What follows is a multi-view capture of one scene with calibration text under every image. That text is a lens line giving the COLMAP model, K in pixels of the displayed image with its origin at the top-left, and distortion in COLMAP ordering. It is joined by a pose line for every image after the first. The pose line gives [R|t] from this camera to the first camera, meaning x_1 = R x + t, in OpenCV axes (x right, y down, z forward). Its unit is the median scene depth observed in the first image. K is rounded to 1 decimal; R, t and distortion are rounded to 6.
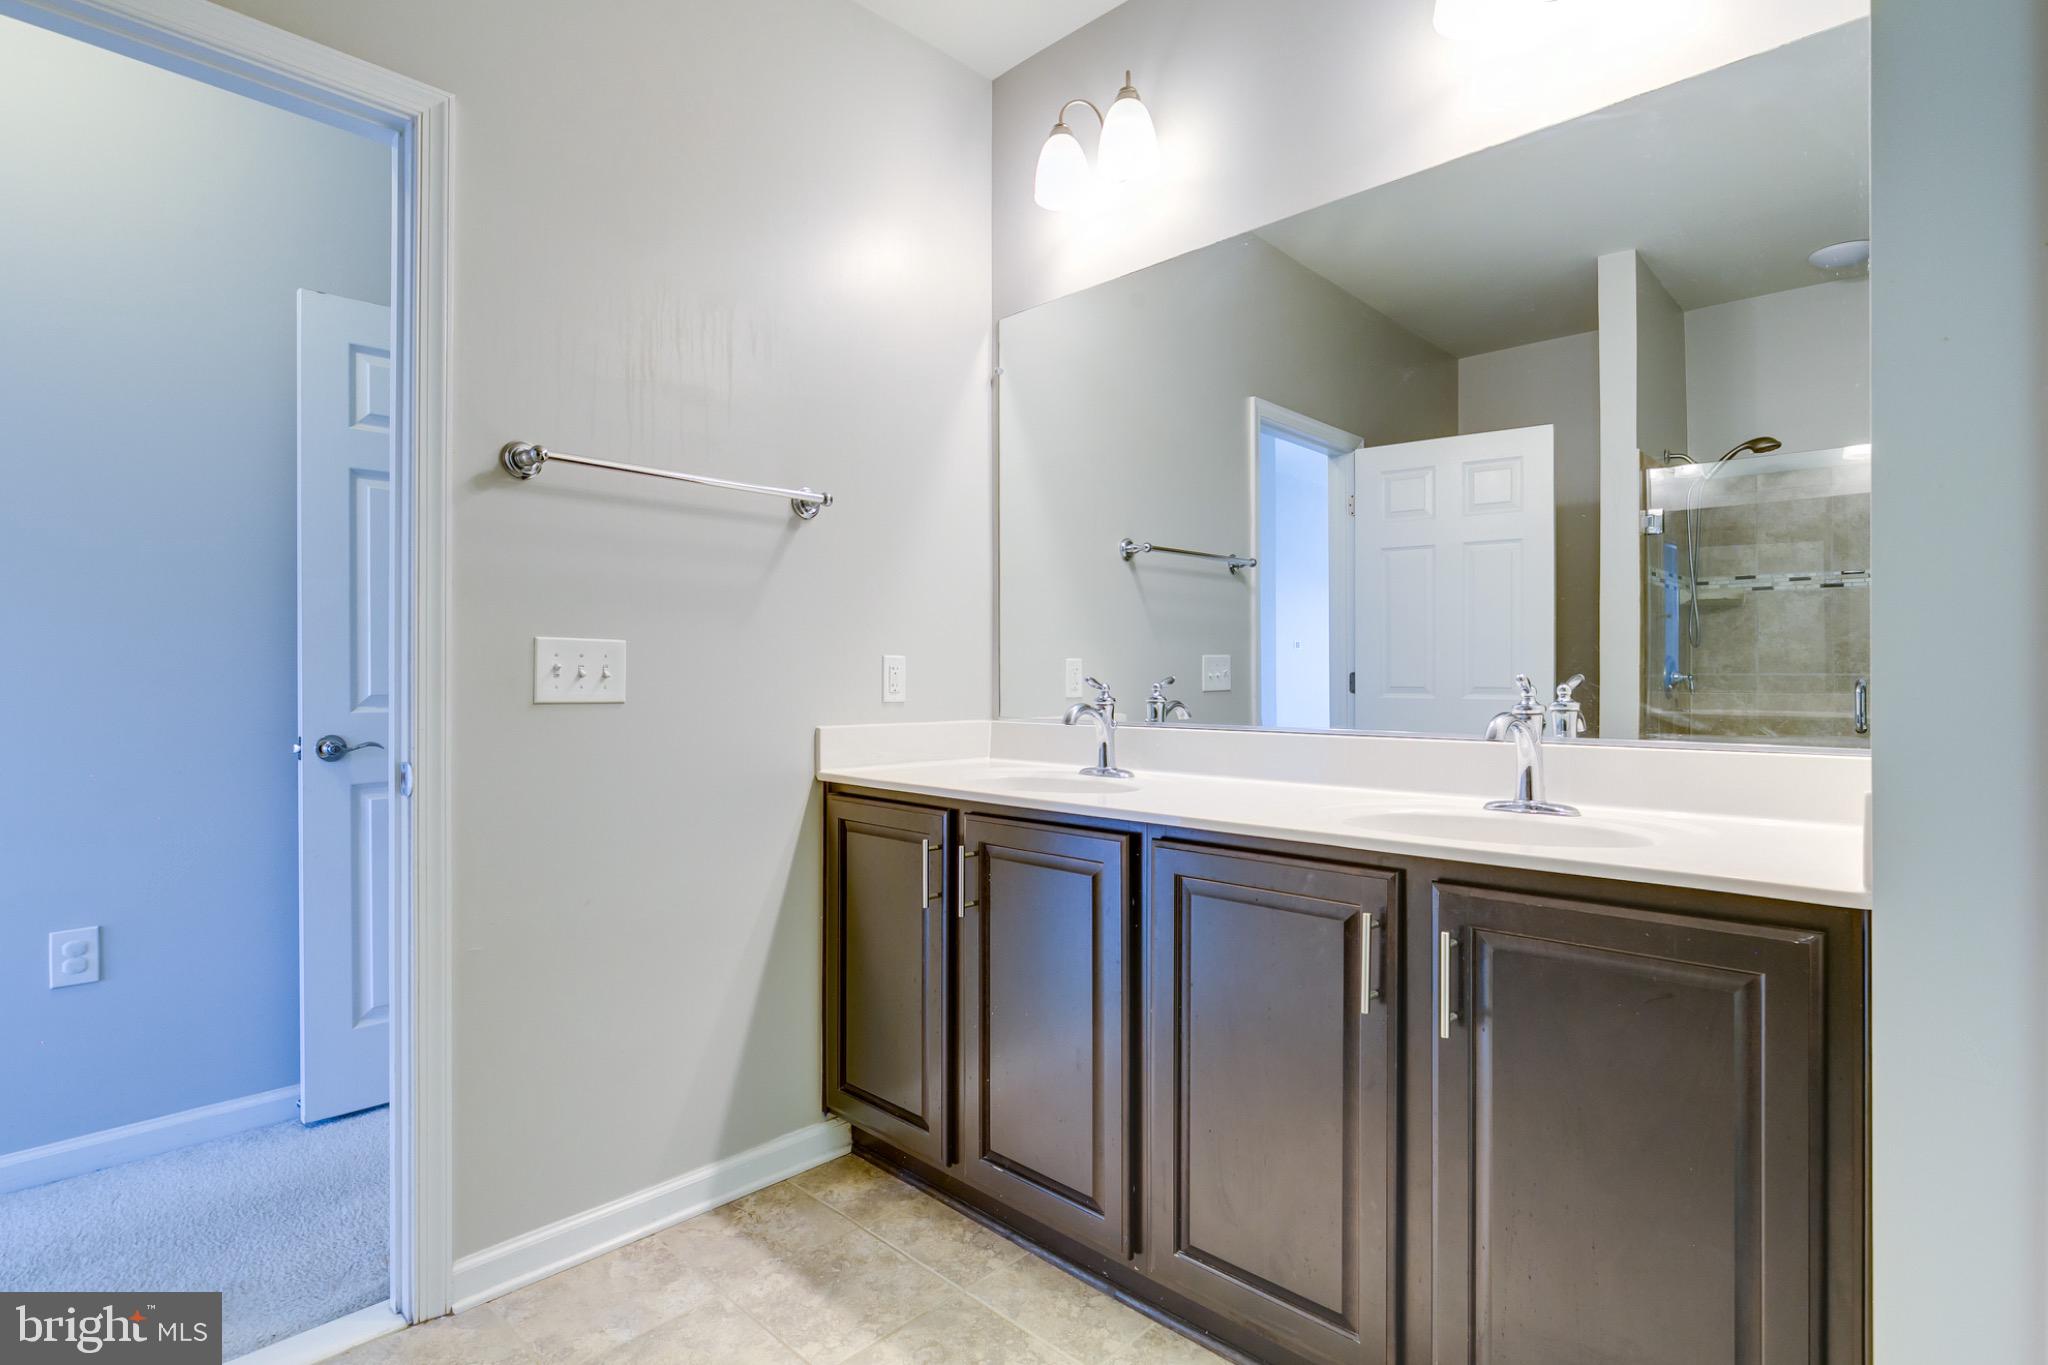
lens RADIAL K [[992.9, 0, 1025.2], [0, 992.9, 663.8], [0, 0, 1]] dist [-0.003393, -0.000374]
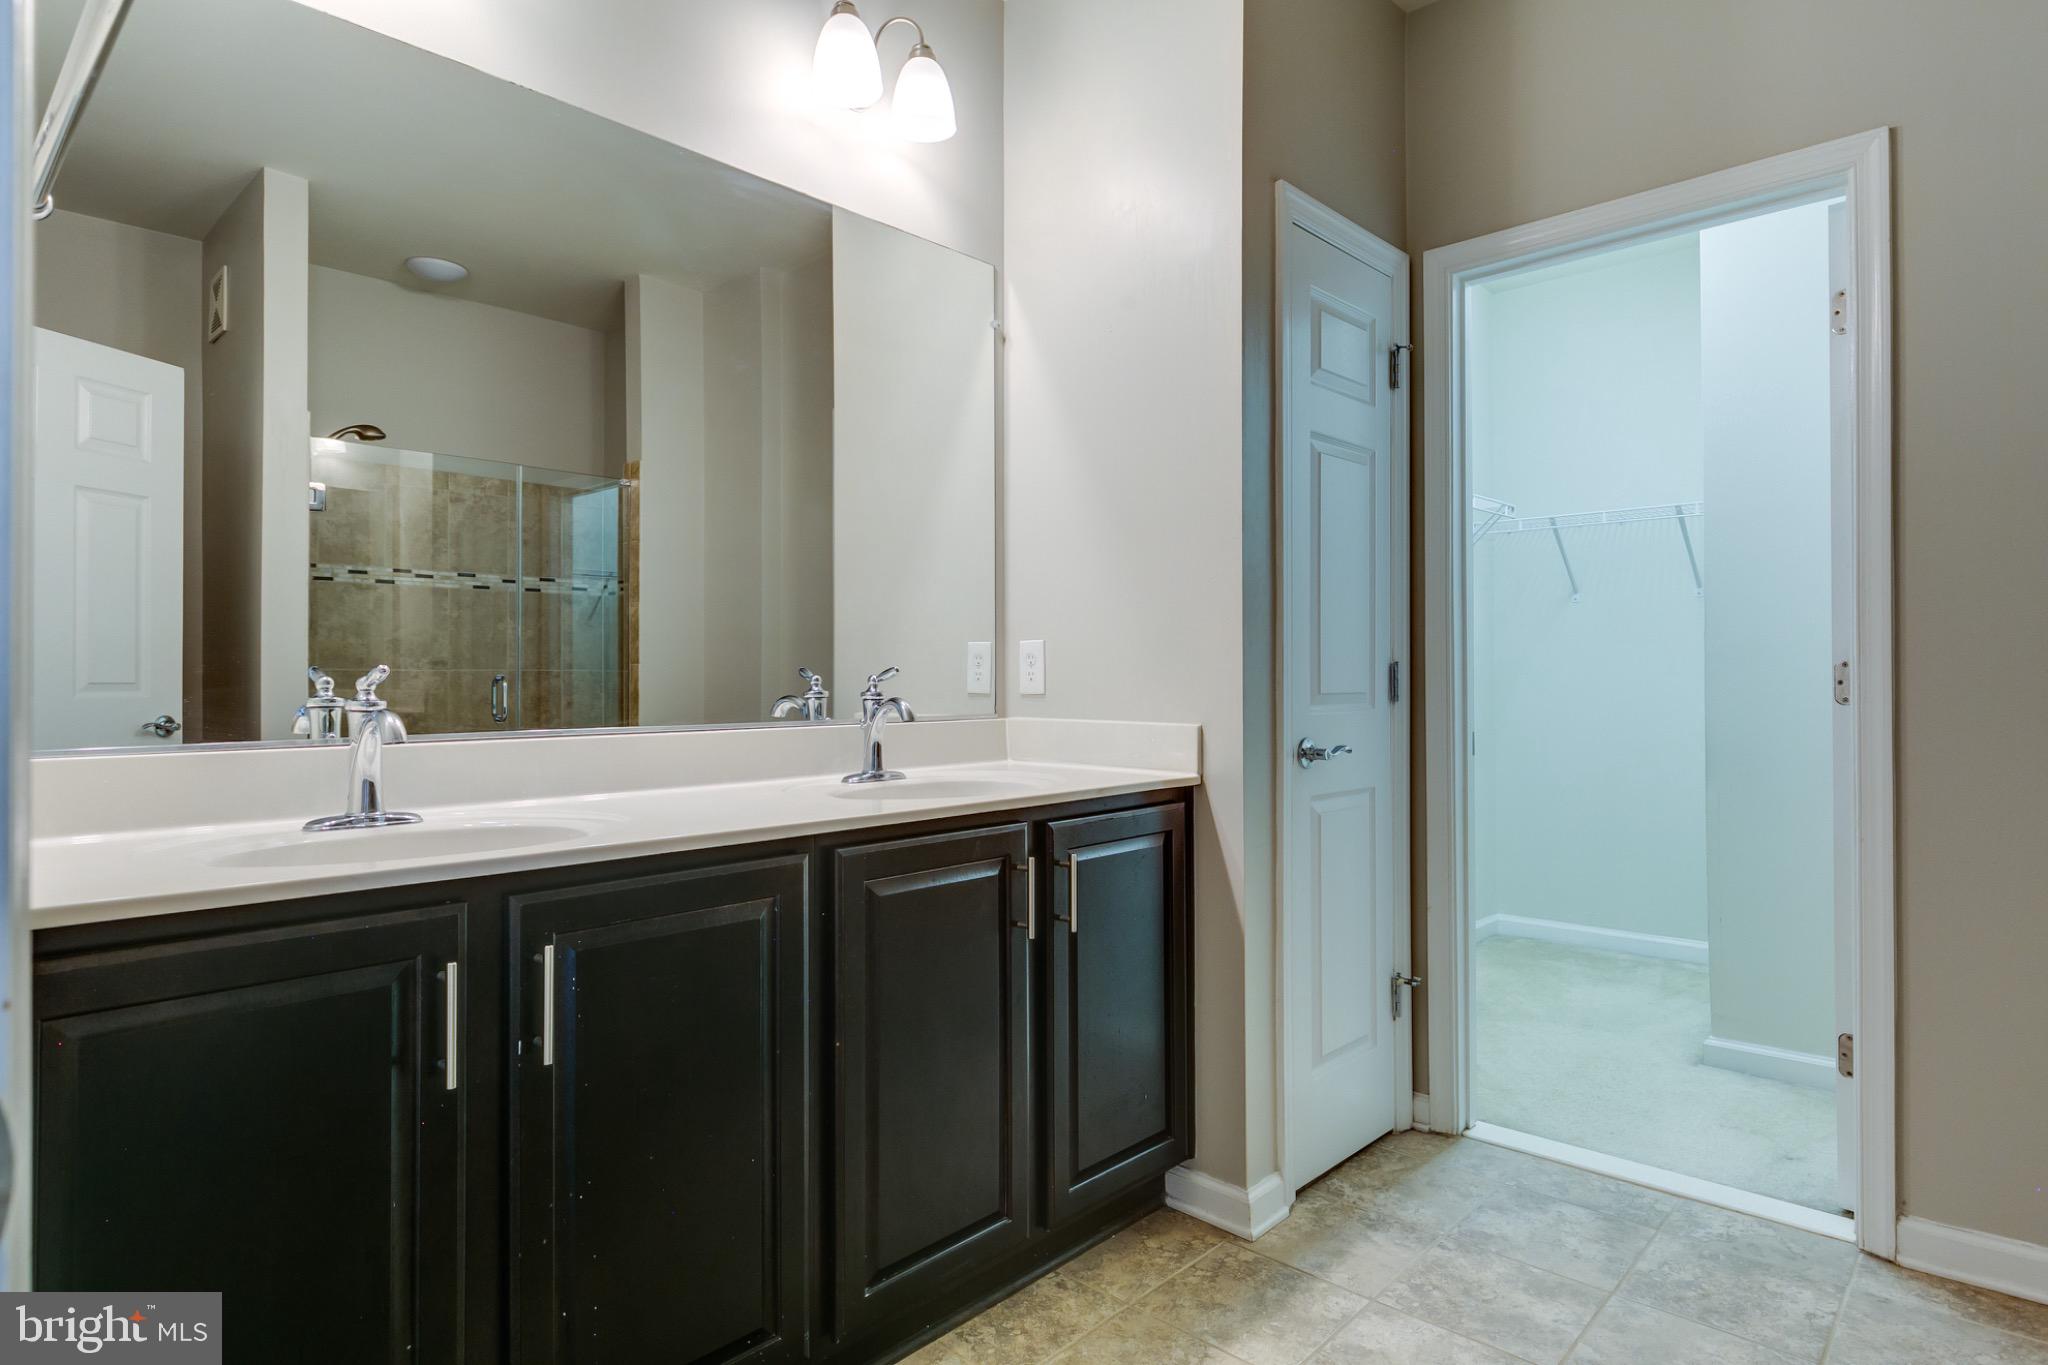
lens RADIAL K [[1103.0, 0, 1021.6], [0, 1103.0, 695.9], [0, 0, 1]] dist [-0.002321, -0.000440]
pose [[-0.023724, -0.020436, 0.999510, -0.442464], [-0.014144, 0.999698, 0.020104, 0.009480], [-0.999618, -0.013660, -0.024006, 0.449423]]
